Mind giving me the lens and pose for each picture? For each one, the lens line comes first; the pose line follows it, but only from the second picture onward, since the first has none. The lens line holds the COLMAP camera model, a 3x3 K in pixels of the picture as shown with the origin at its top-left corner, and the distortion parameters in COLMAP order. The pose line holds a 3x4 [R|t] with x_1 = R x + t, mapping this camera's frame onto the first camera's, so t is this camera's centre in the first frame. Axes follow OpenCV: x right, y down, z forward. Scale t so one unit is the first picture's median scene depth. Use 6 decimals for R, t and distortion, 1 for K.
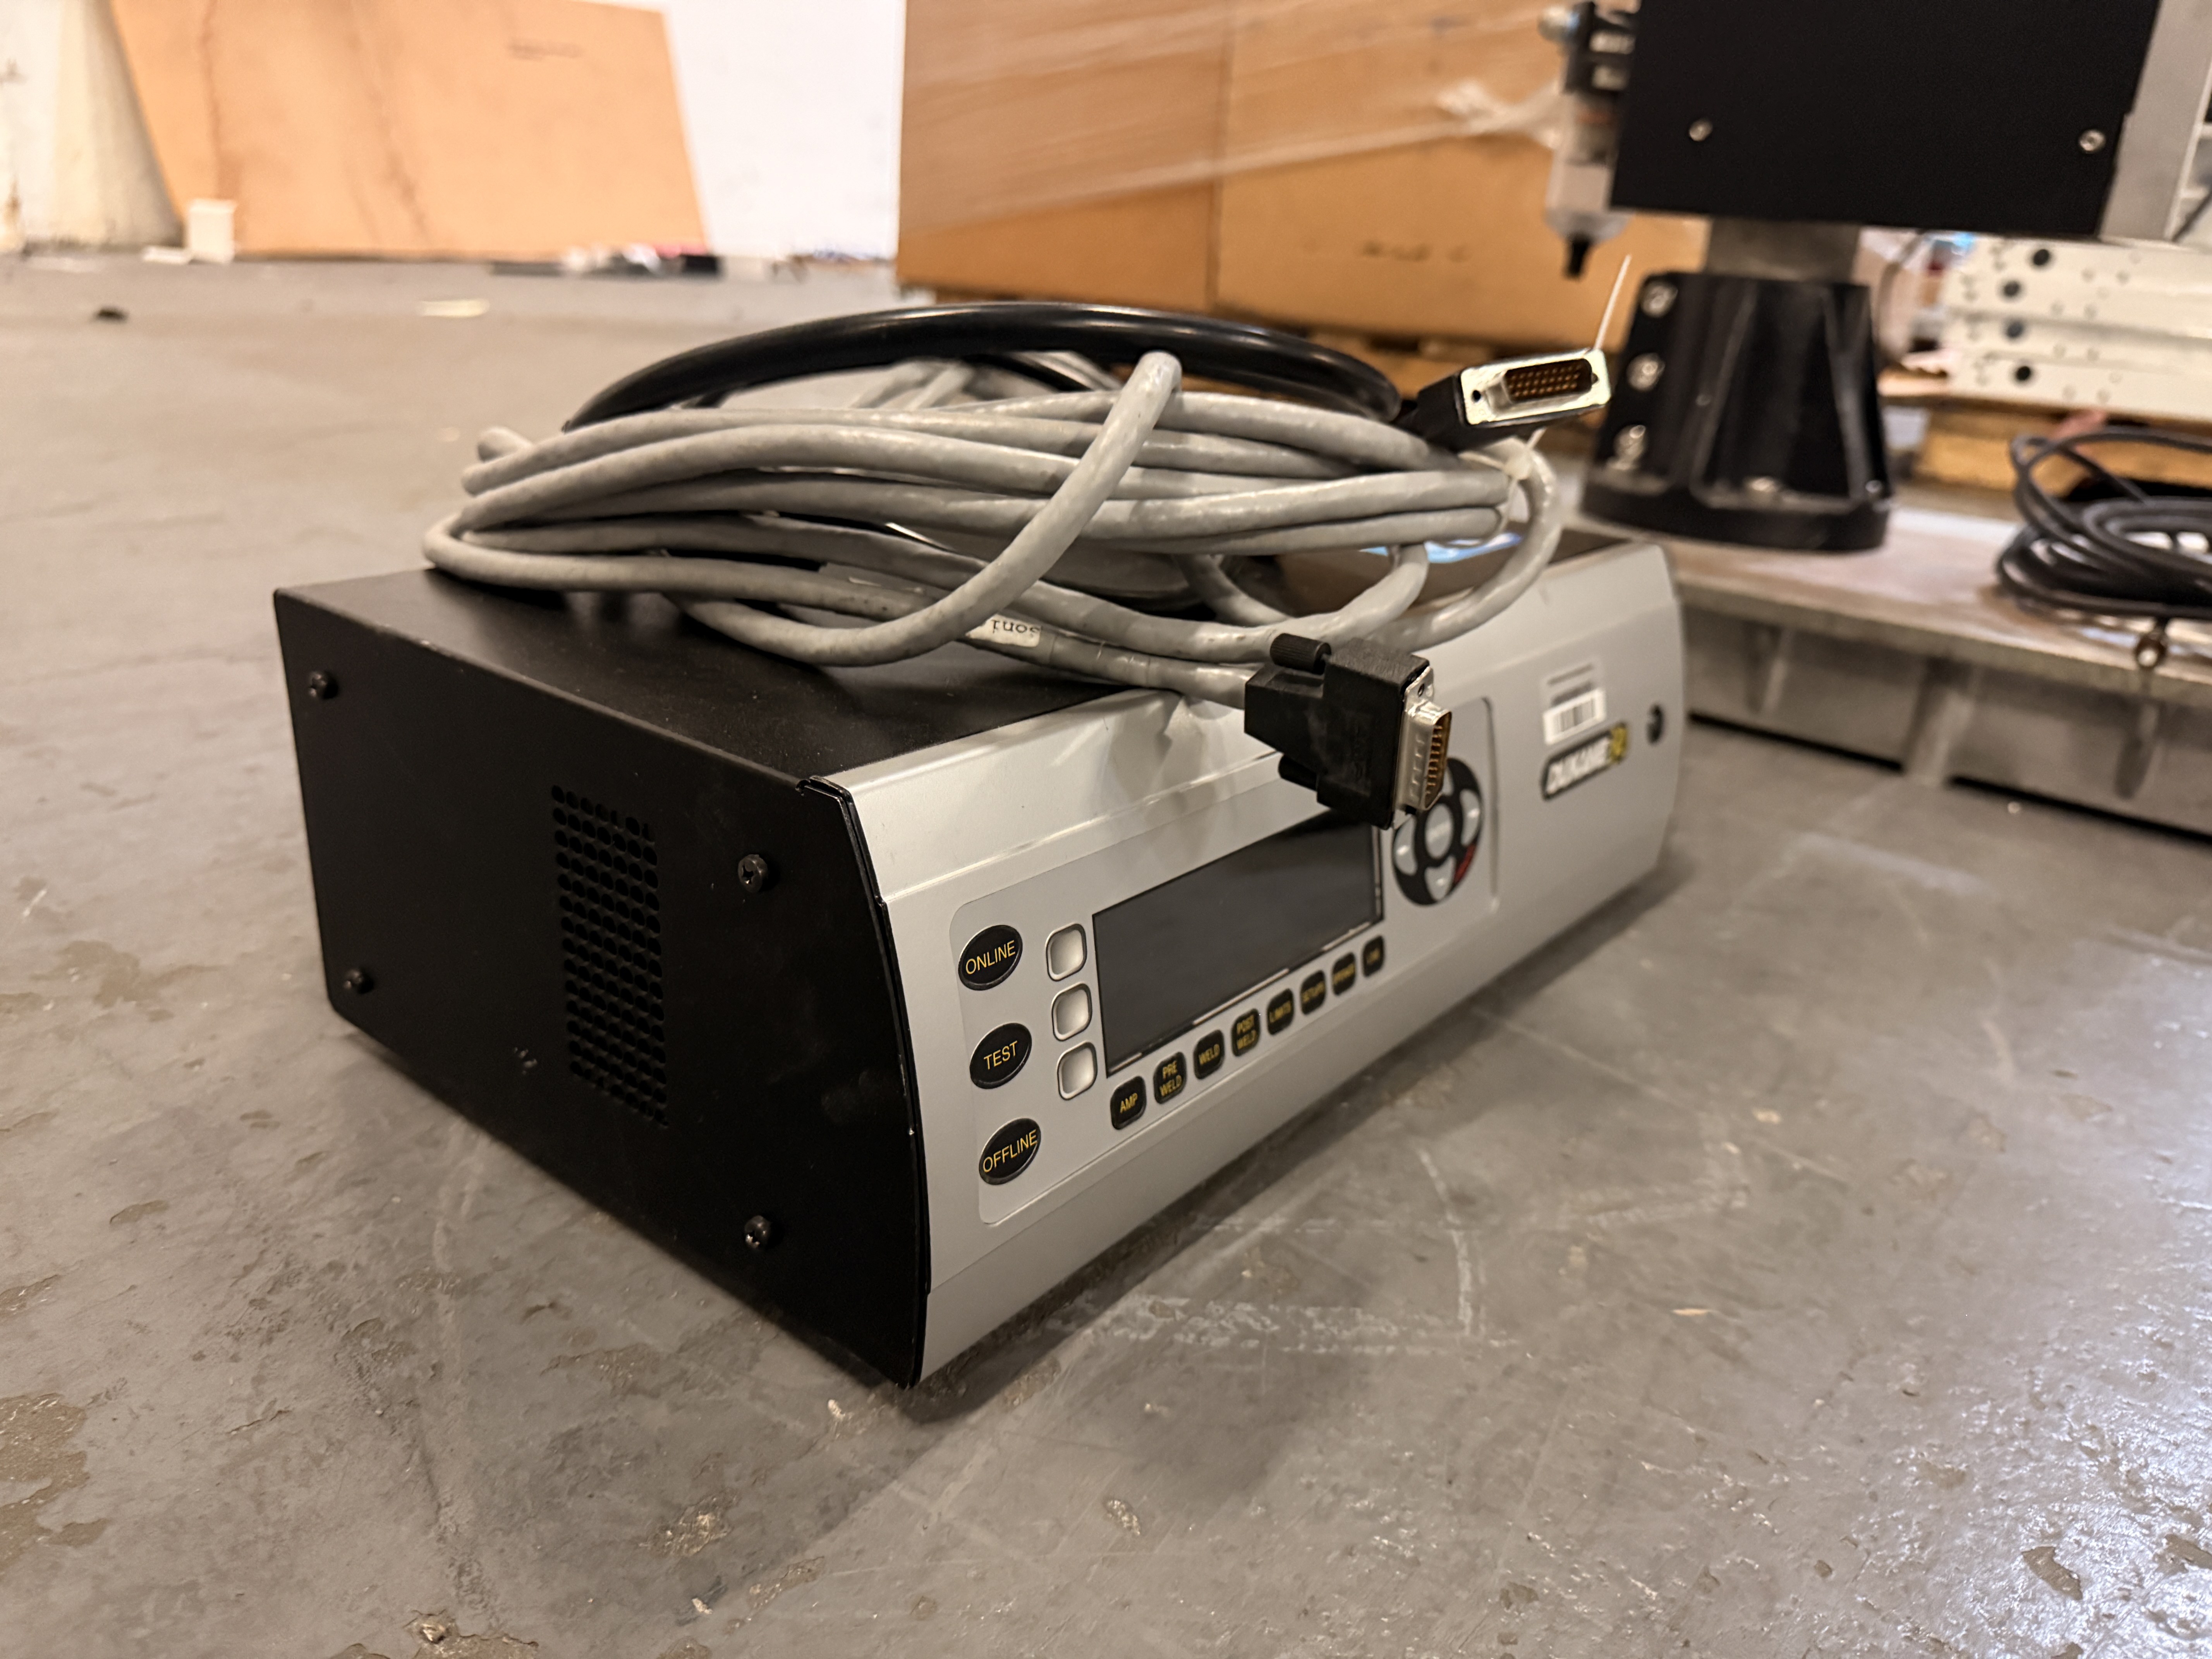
lens RADIAL K [[1595.3, 0, 1095.3], [0, 1595.3, 839.5], [0, 0, 1]] dist [0.016348, -0.027790]
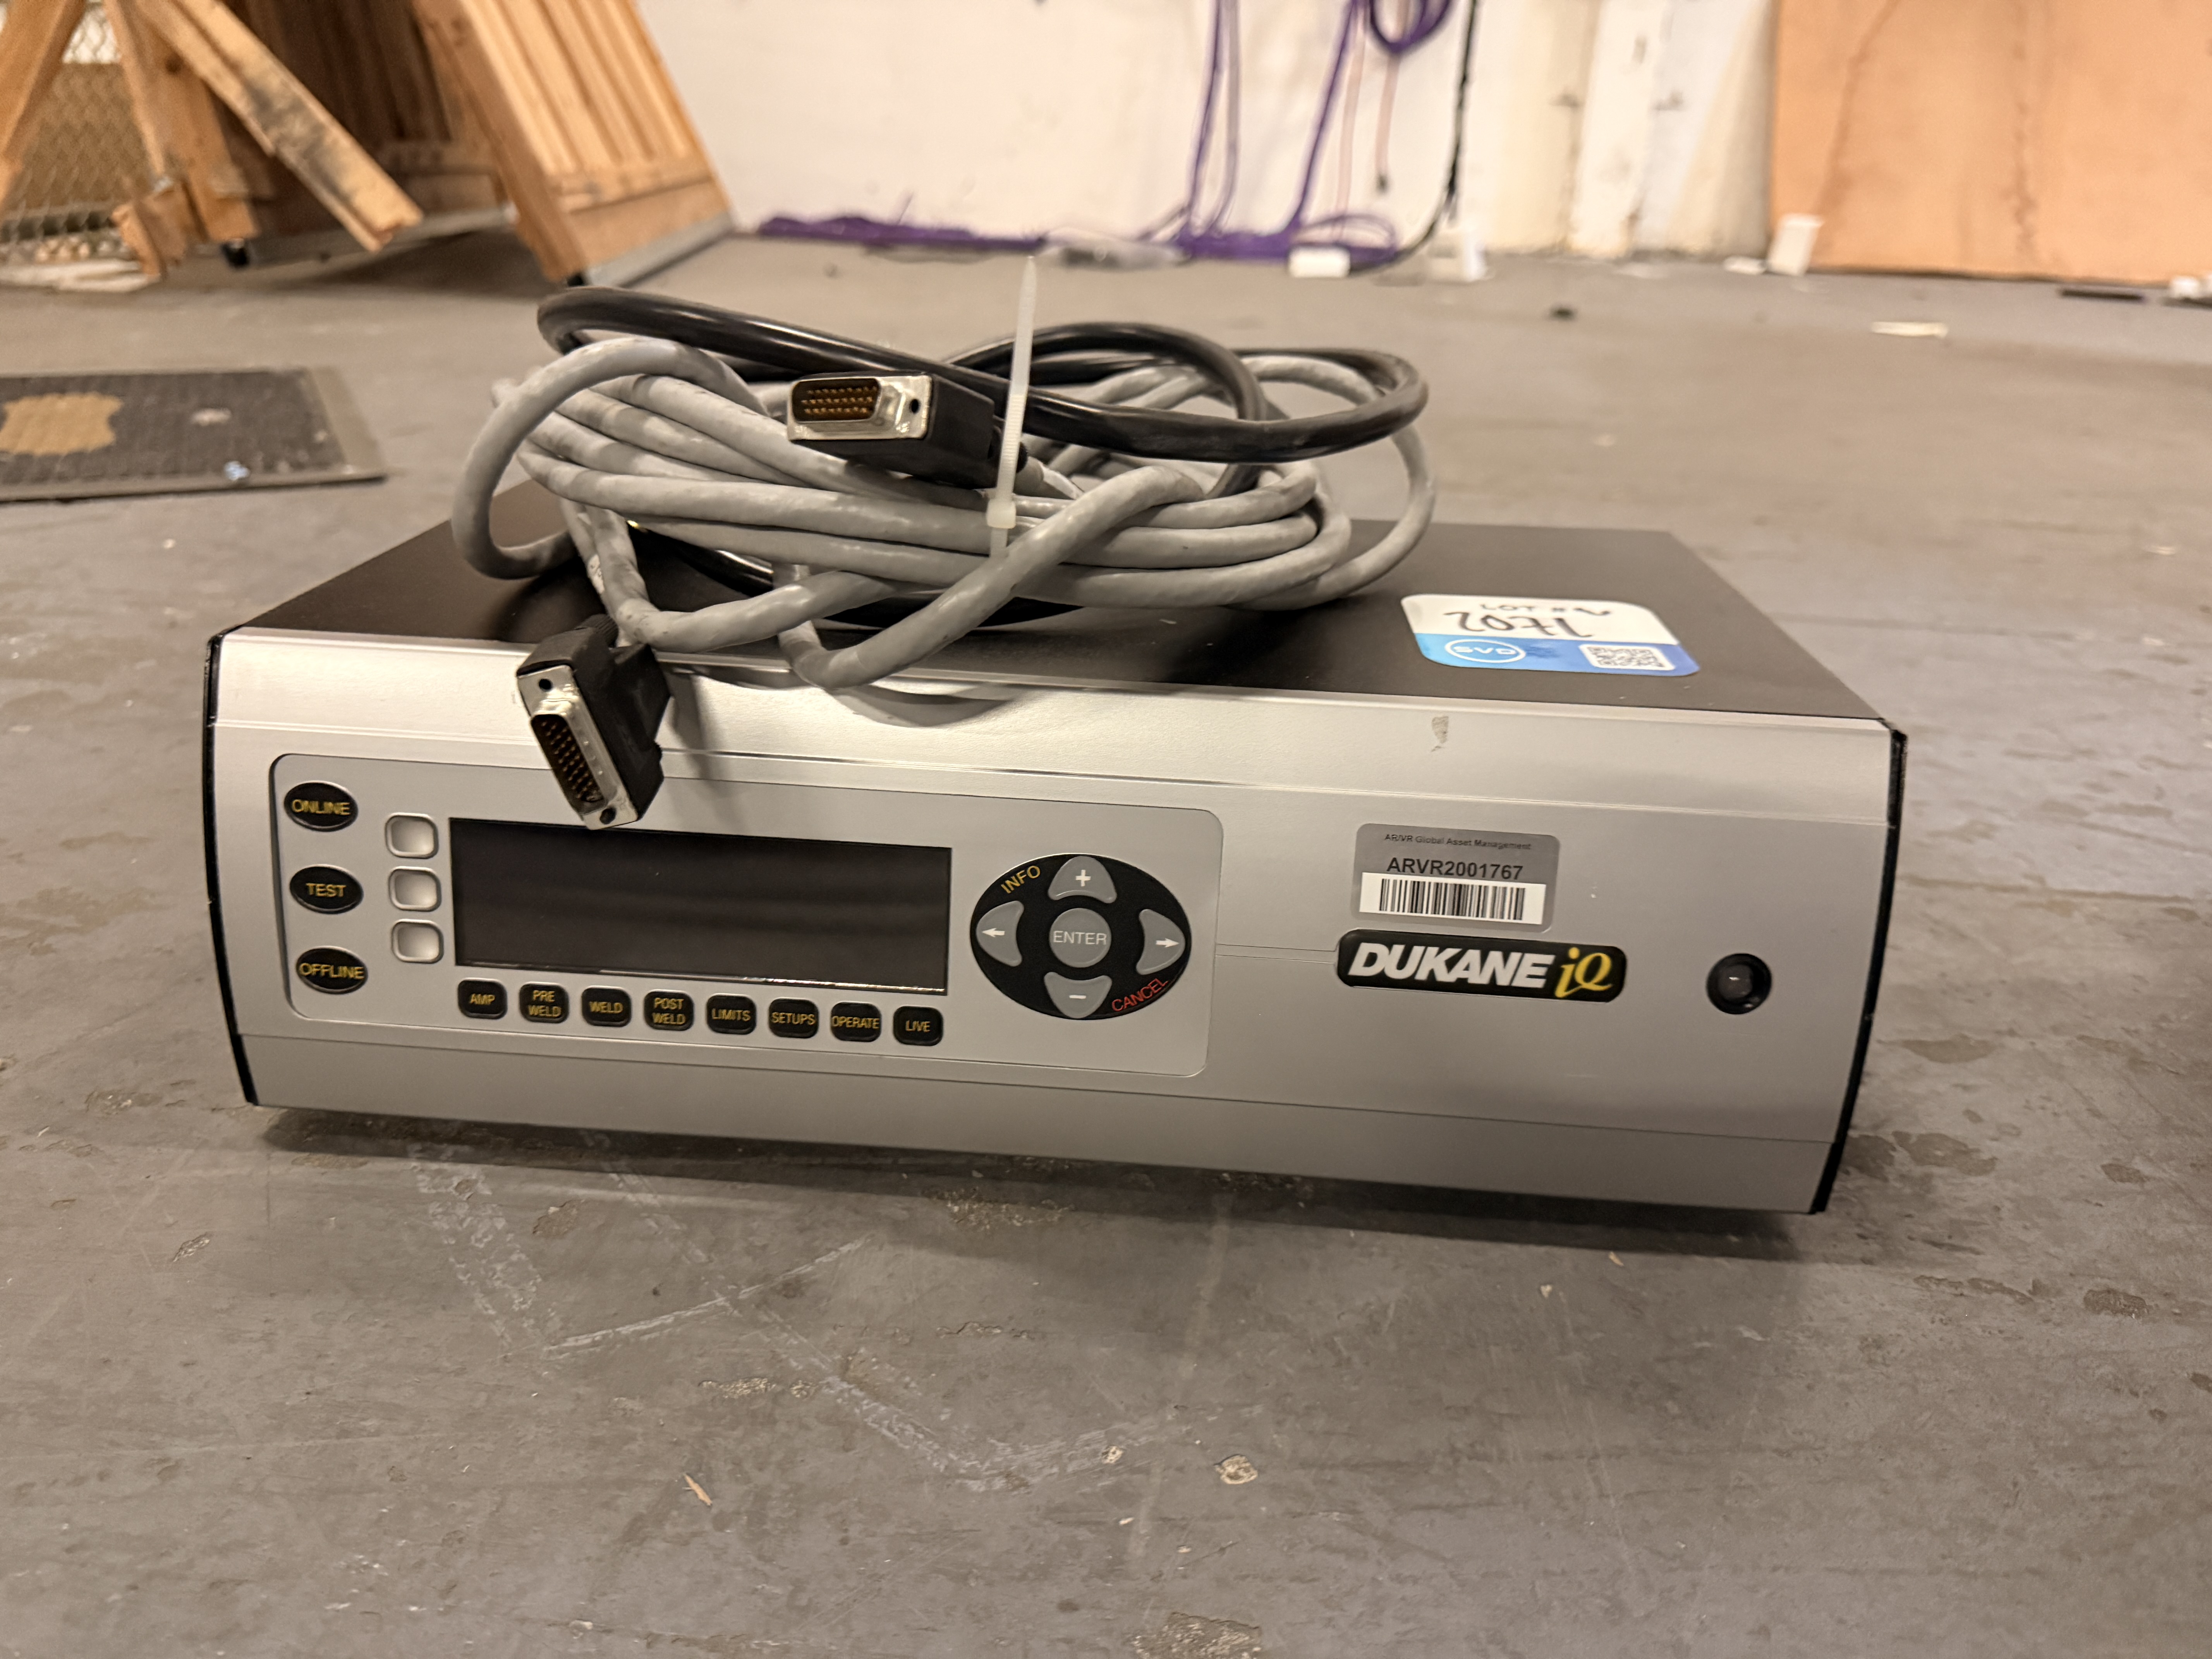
lens RADIAL K [[1589.3, 0, 1104.4], [0, 1589.3, 861.9], [0, 0, 1]] dist [0.026505, -0.069146]
pose [[0.581764, 0.302859, -0.754868, 0.873307], [-0.298960, 0.942745, 0.147834, -0.177030], [0.756421, 0.139671, 0.638998, 0.482846]]
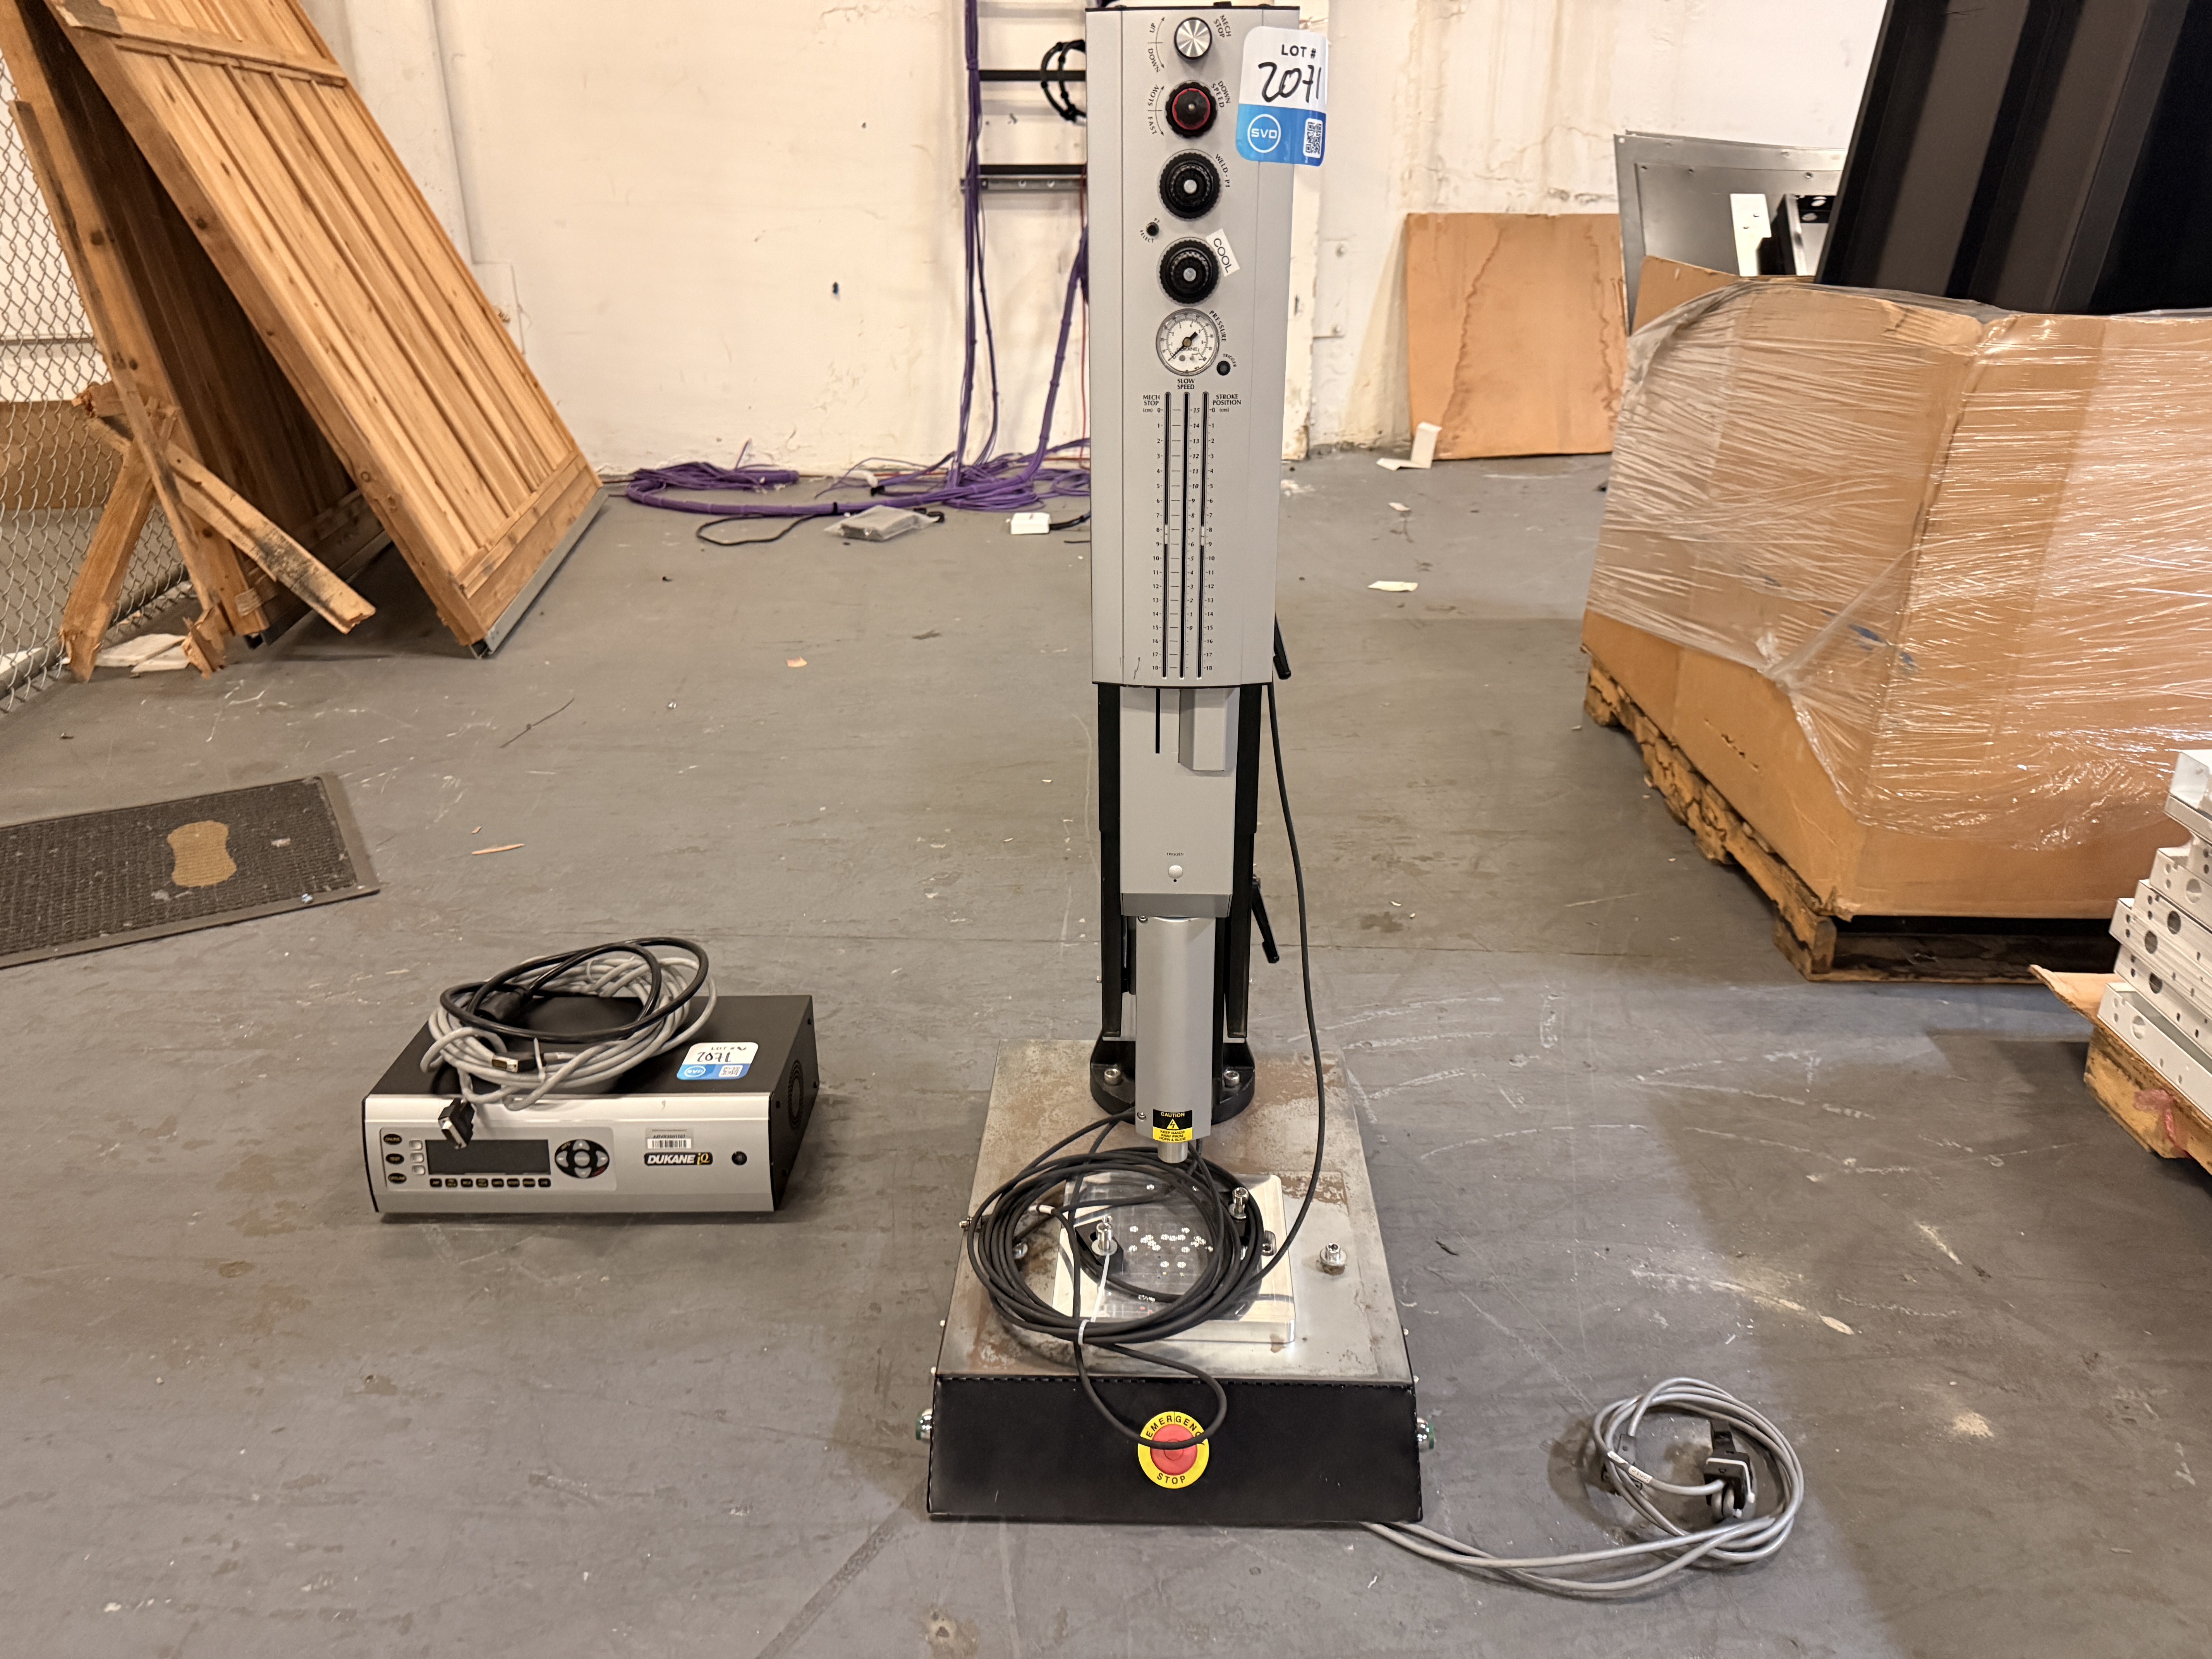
lens RADIAL K [[1539.8, 0, 1108.3], [0, 1539.8, 865.6], [0, 0, 1]] dist [0.064656, -0.151651]
pose [[0.623218, 0.259848, -0.737616, 3.348335], [-0.242385, 0.960920, 0.133721, -1.386845], [0.743538, 0.095450, 0.661847, -0.450469]]
